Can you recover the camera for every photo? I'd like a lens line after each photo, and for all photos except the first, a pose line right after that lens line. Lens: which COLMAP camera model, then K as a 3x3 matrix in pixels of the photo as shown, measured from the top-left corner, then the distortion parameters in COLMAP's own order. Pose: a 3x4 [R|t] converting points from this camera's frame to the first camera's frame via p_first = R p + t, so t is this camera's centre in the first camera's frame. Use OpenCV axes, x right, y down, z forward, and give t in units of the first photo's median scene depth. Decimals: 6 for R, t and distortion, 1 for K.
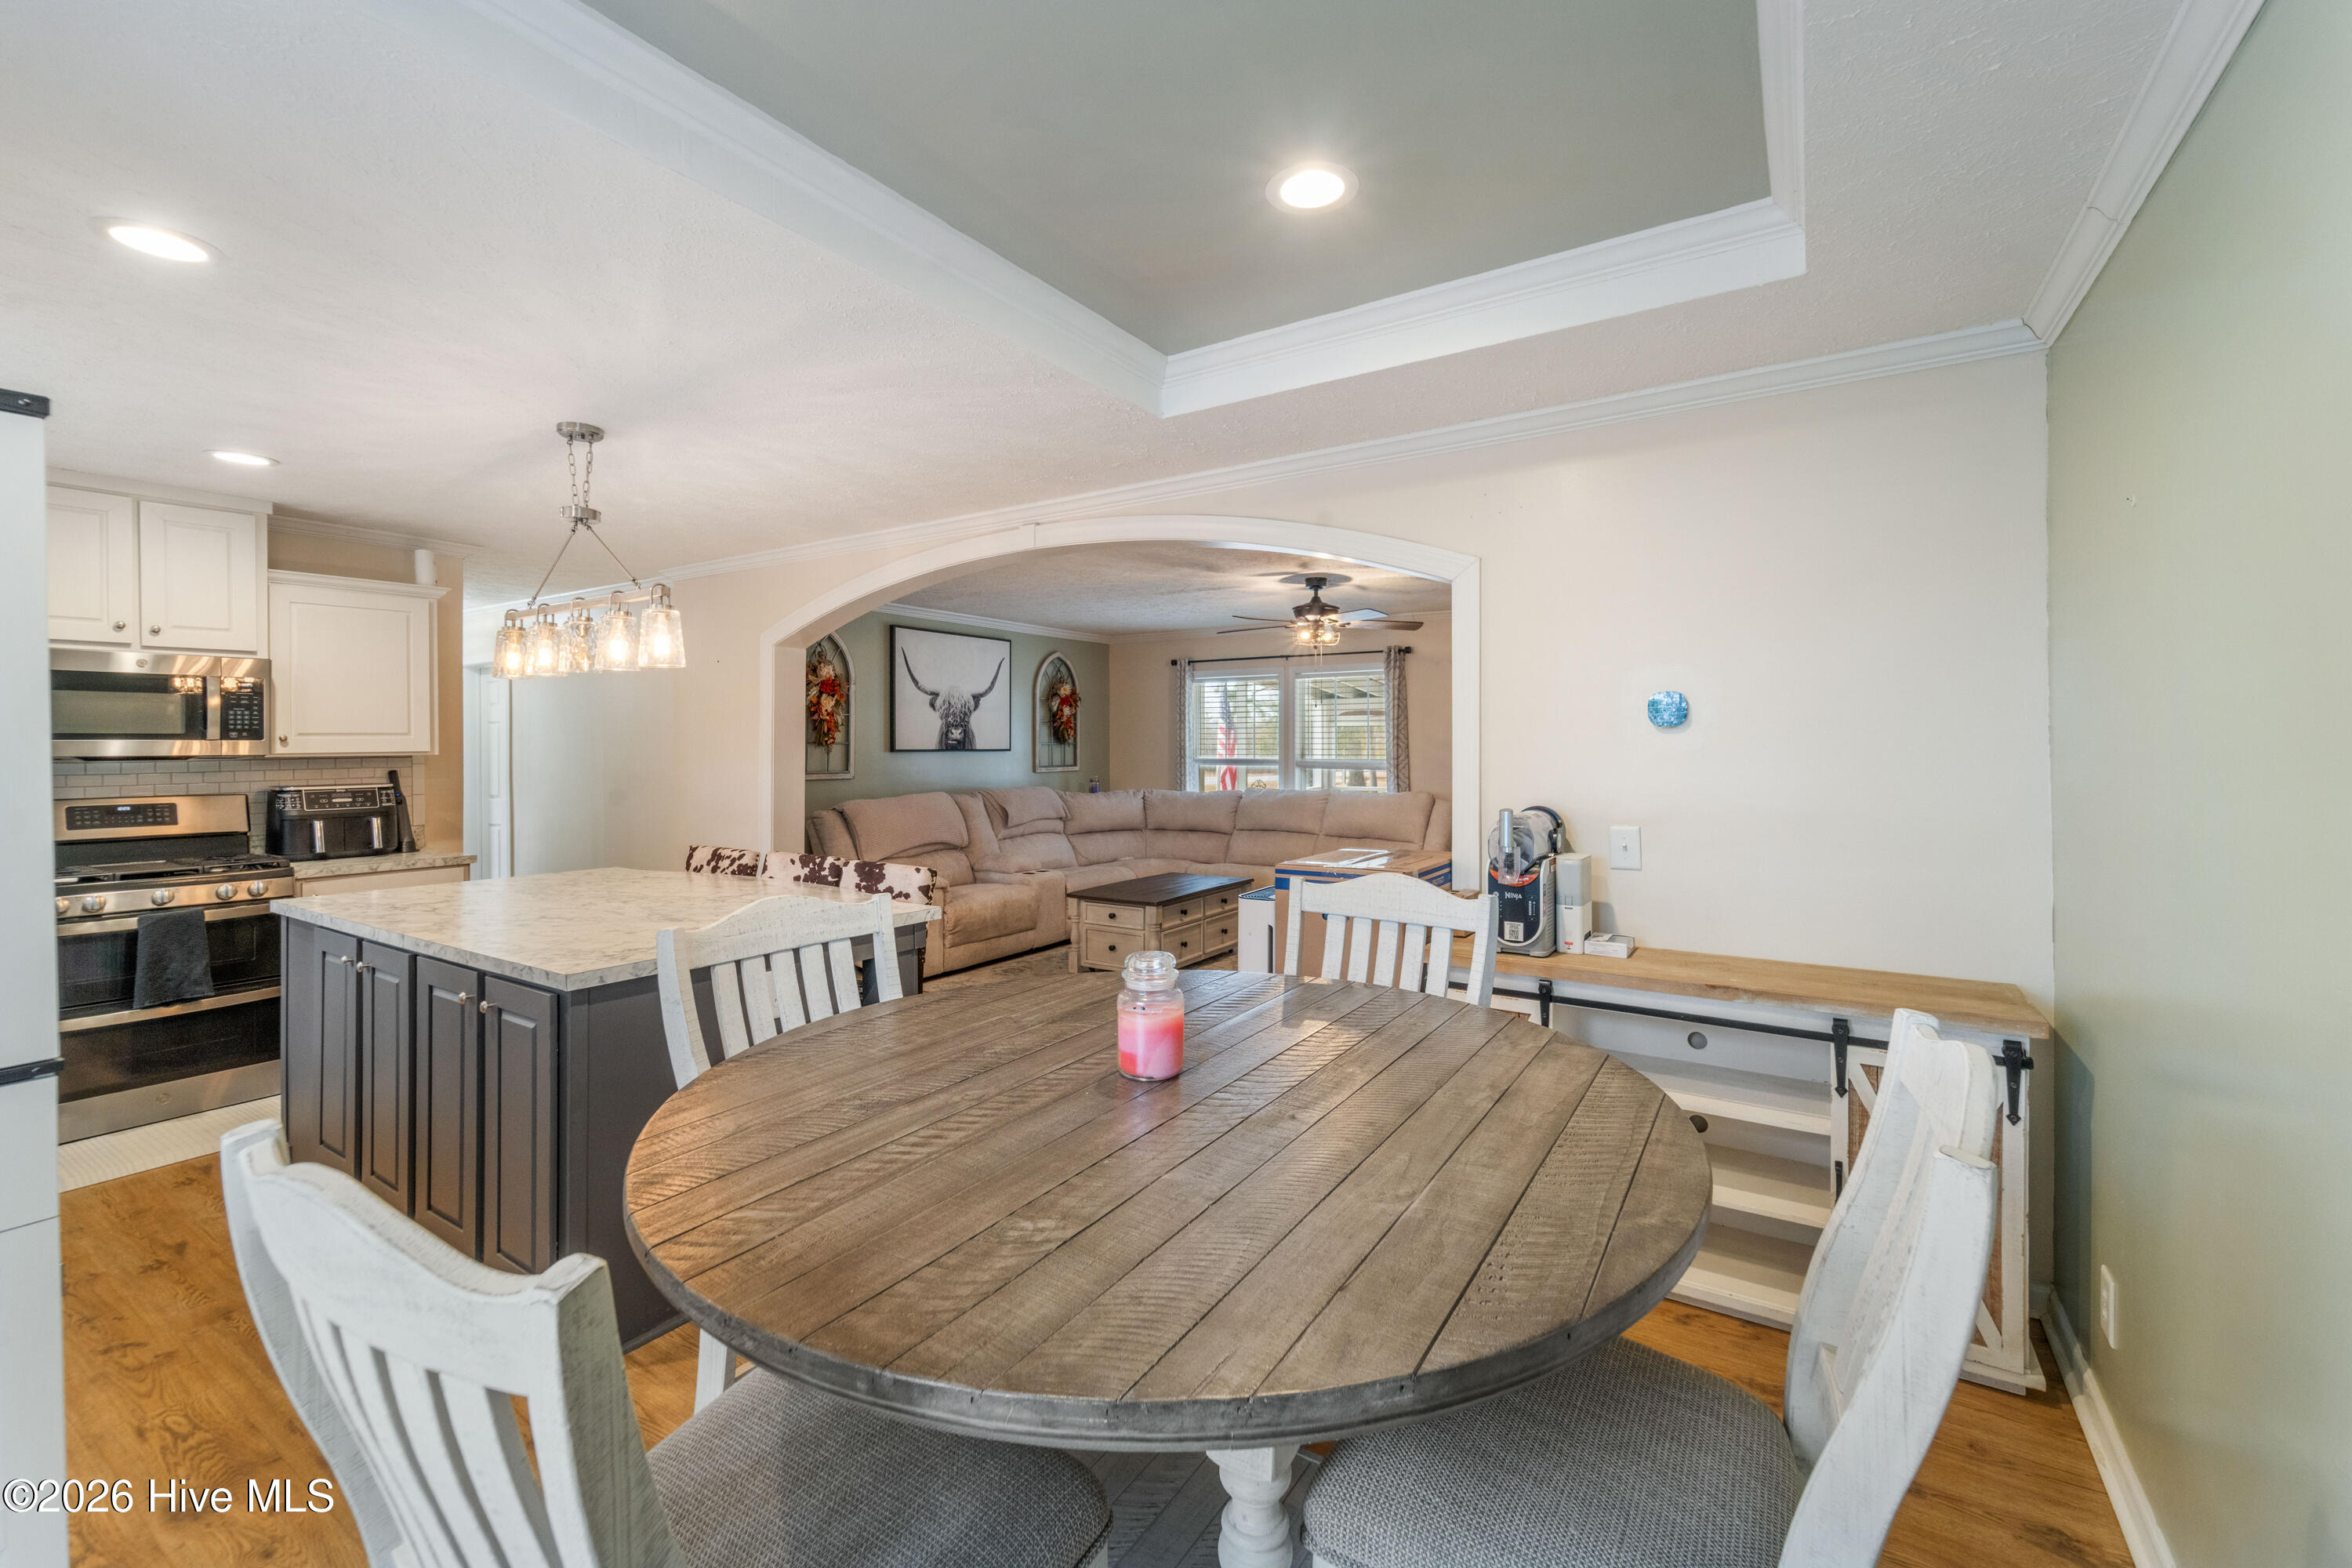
lens RADIAL K [[956.1, 0, 1178.1], [0, 956.1, 749.7], [0, 0, 1]] dist [0.003834, -0.002781]
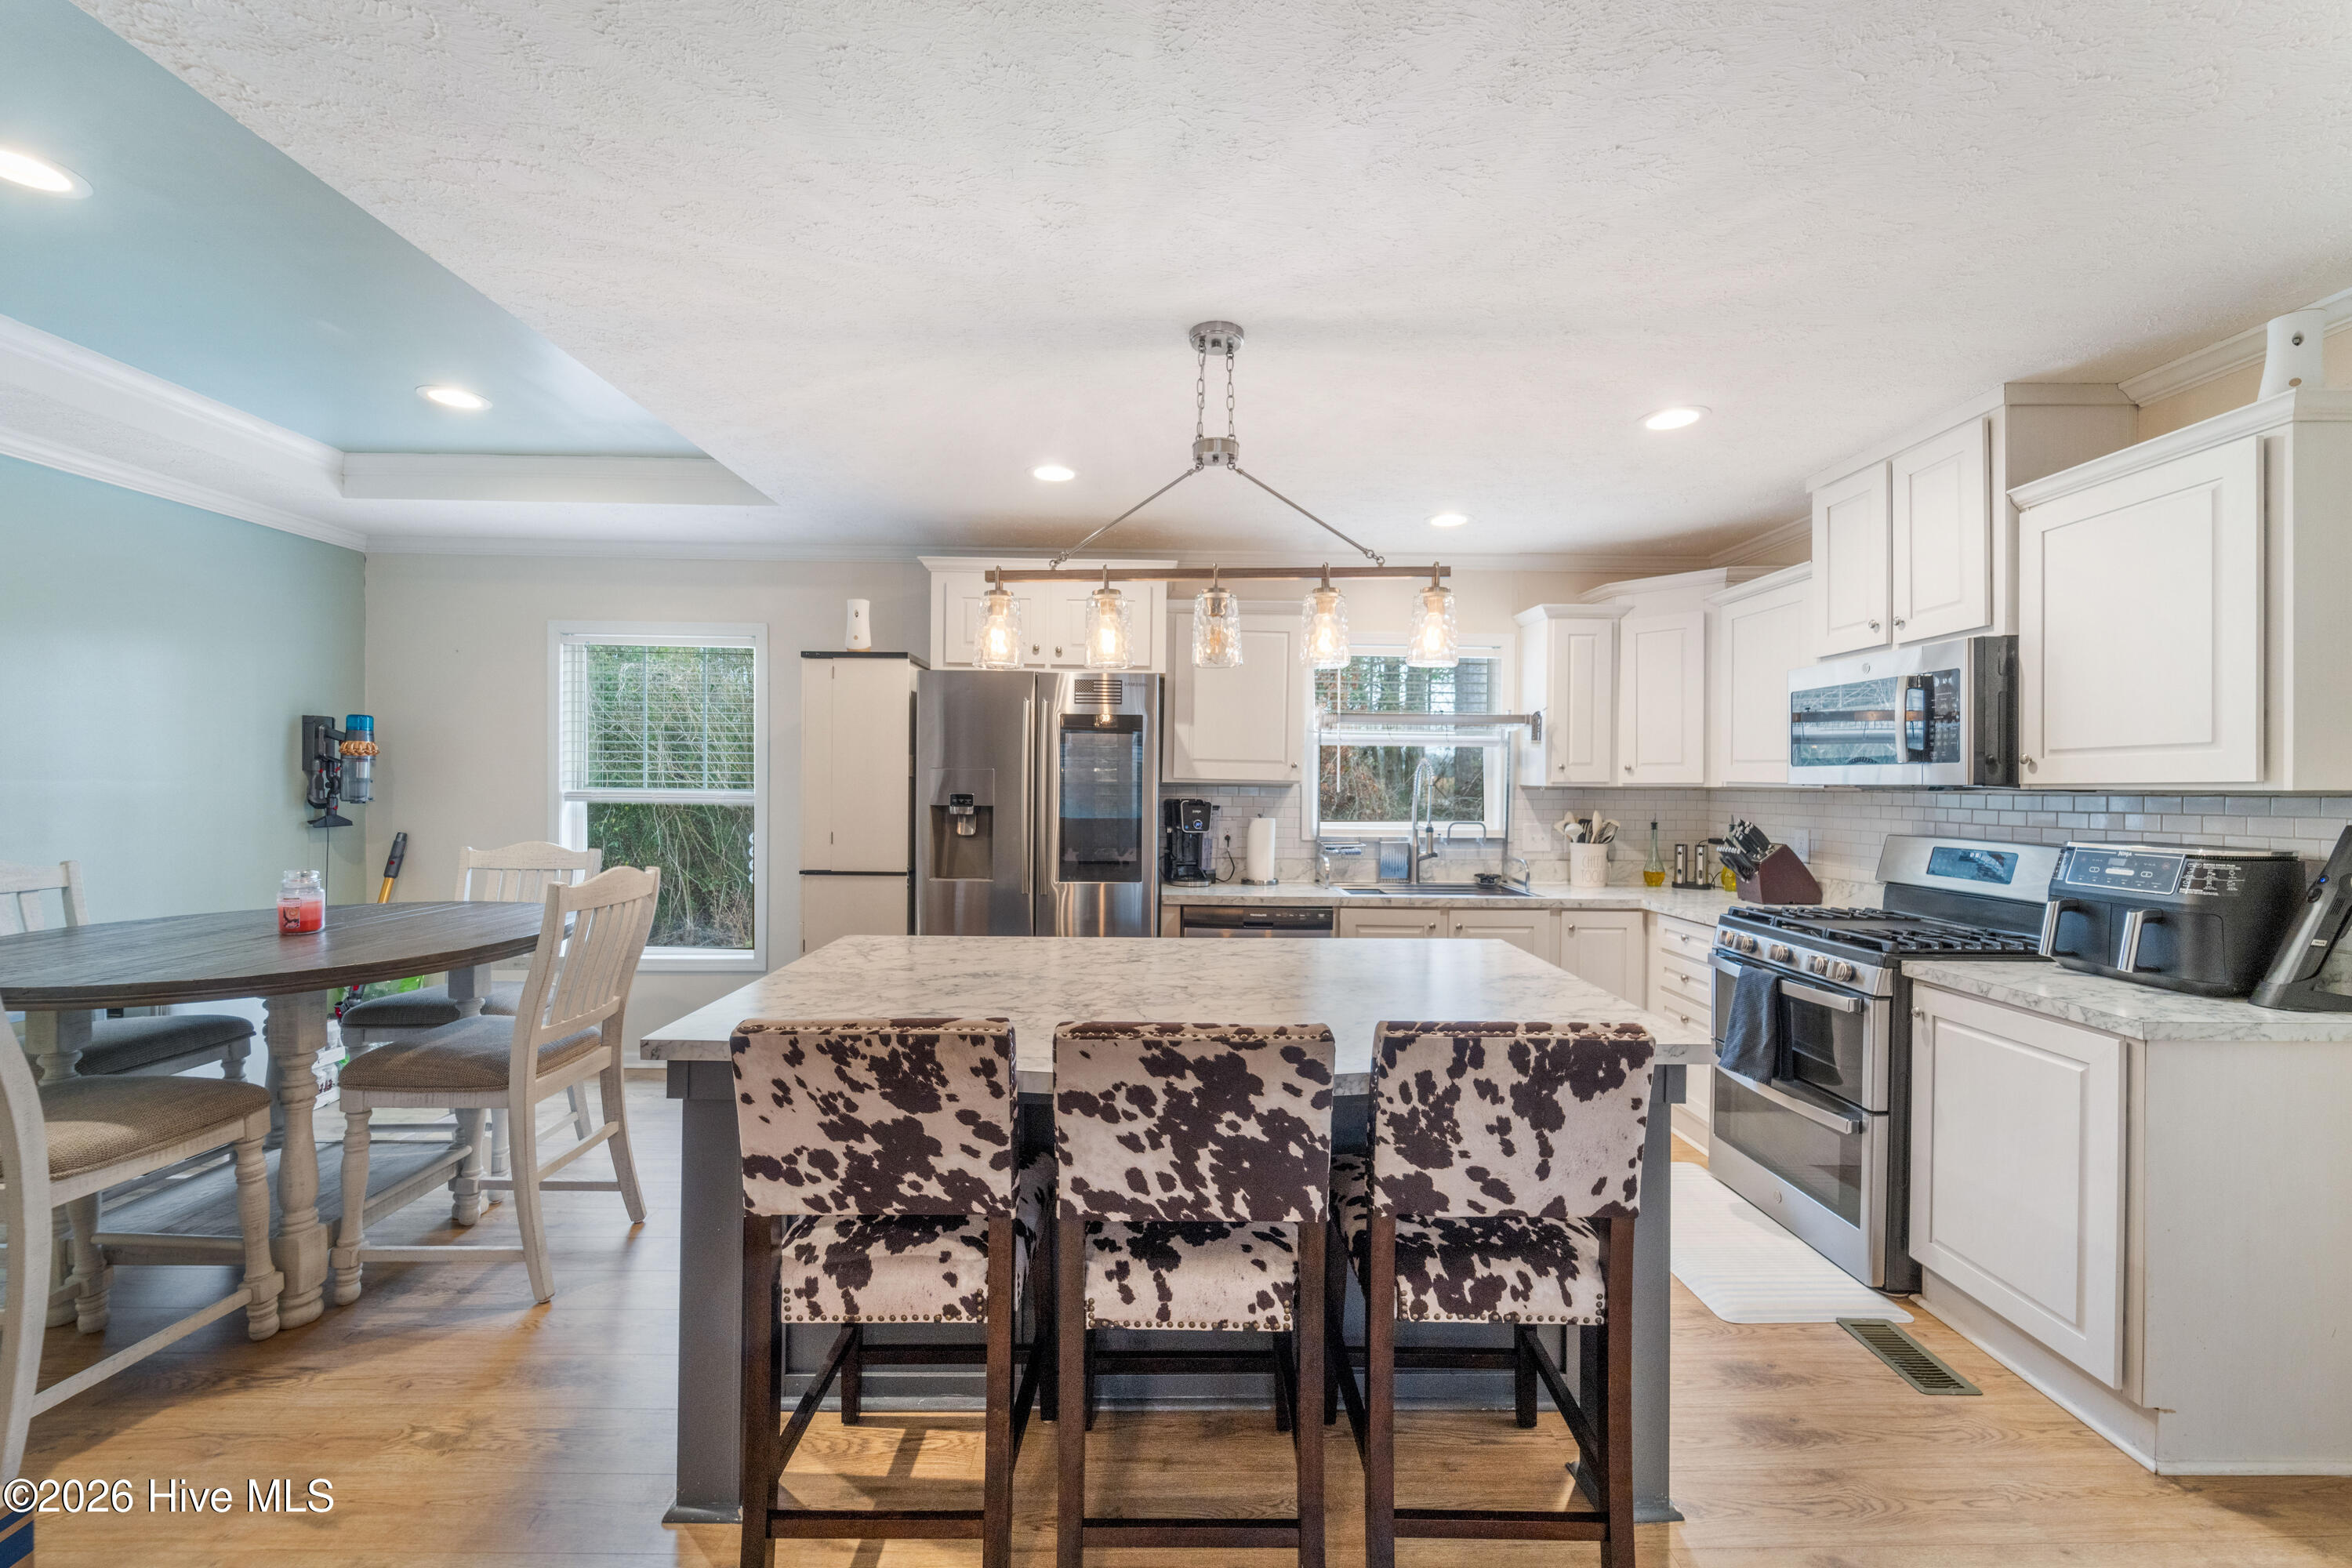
lens RADIAL K [[956.1, 0, 1184.6], [0, 956.1, 789.1], [0, 0, 1]] dist [0.003834, -0.002781]
pose [[-0.830169, 0.002635, -0.557506, -0.132811], [-0.006616, 0.999872, 0.014579, 0.001601], [0.557473, 0.015791, -0.830045, 1.122980]]
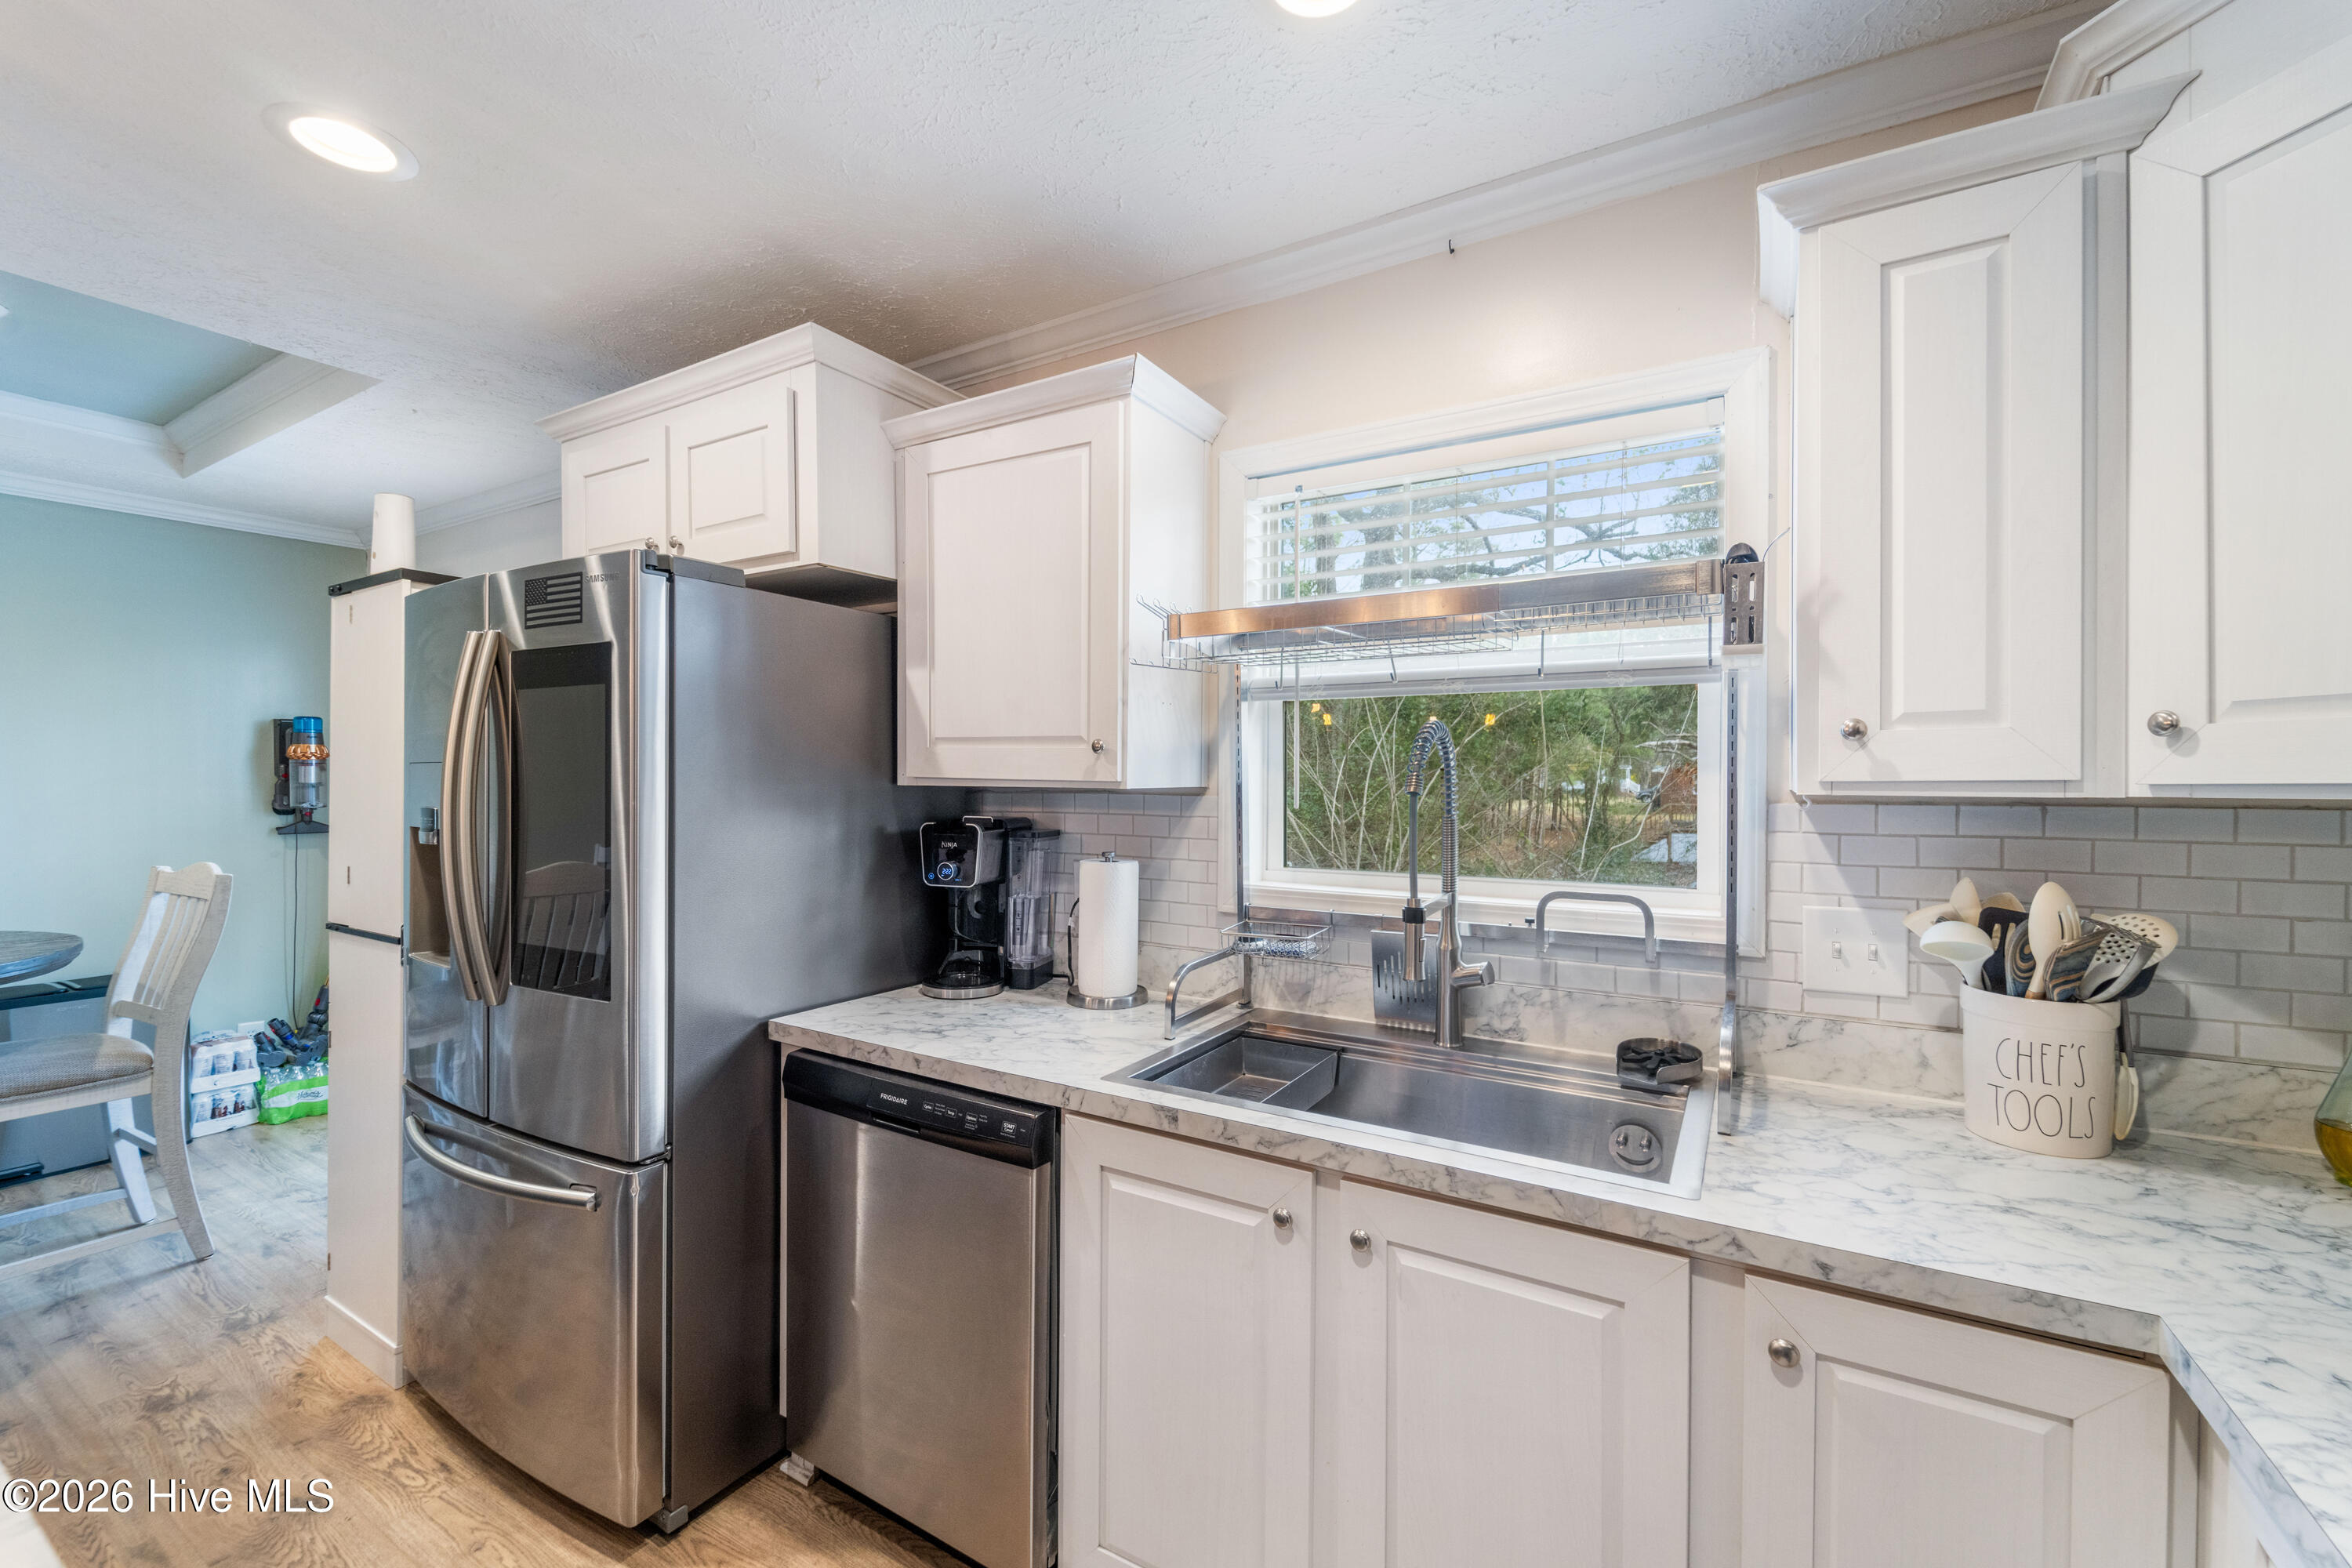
lens RADIAL K [[956.1, 0, 1183.5], [0, 956.1, 787.3], [0, 0, 1]] dist [0.003834, -0.002781]
pose [[-0.999637, 0.001771, -0.026875, -0.776480], [0.001424, 0.999916, 0.012919, 0.003517], [0.026896, 0.012876, -0.999555, 0.811930]]
